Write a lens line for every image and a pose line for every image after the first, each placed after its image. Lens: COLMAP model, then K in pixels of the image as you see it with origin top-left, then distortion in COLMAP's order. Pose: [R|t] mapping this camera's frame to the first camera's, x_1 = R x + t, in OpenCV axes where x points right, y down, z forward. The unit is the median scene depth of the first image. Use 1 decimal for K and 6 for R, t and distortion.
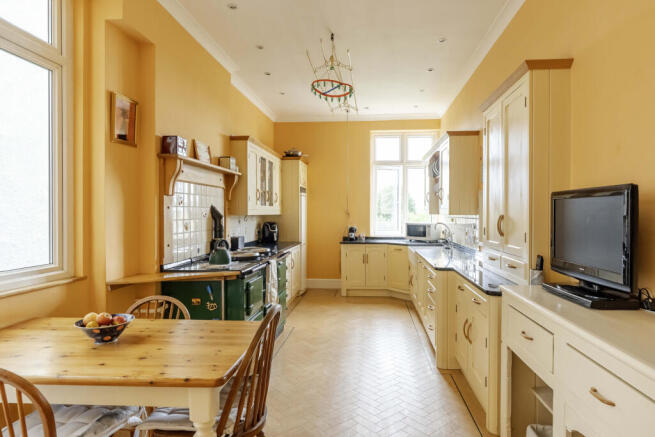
lens RADIAL K [[376.8, 0, 330.6], [0, 376.8, 219.2], [0, 0, 1]] dist [-0.003952, -0.001527]
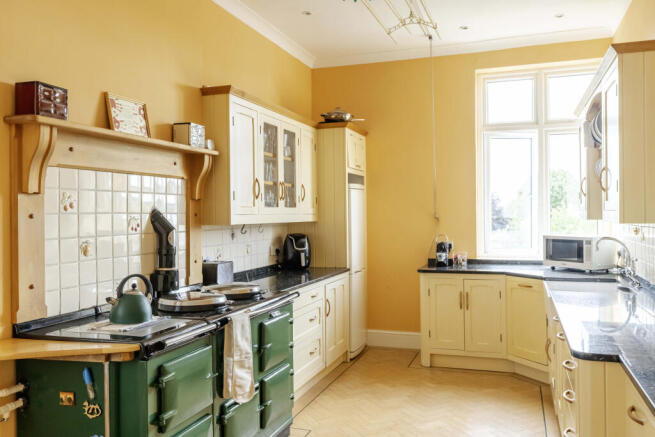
lens RADIAL K [[536.1, 0, 326.1], [0, 536.1, 214.8], [0, 0, 1]] dist [0.004617, 0.000233]
pose [[0.970492, -0.008934, -0.240968, 0.096466], [0.005738, 0.999886, -0.013962, -0.012042], [0.241065, 0.012168, 0.970433, 0.210166]]
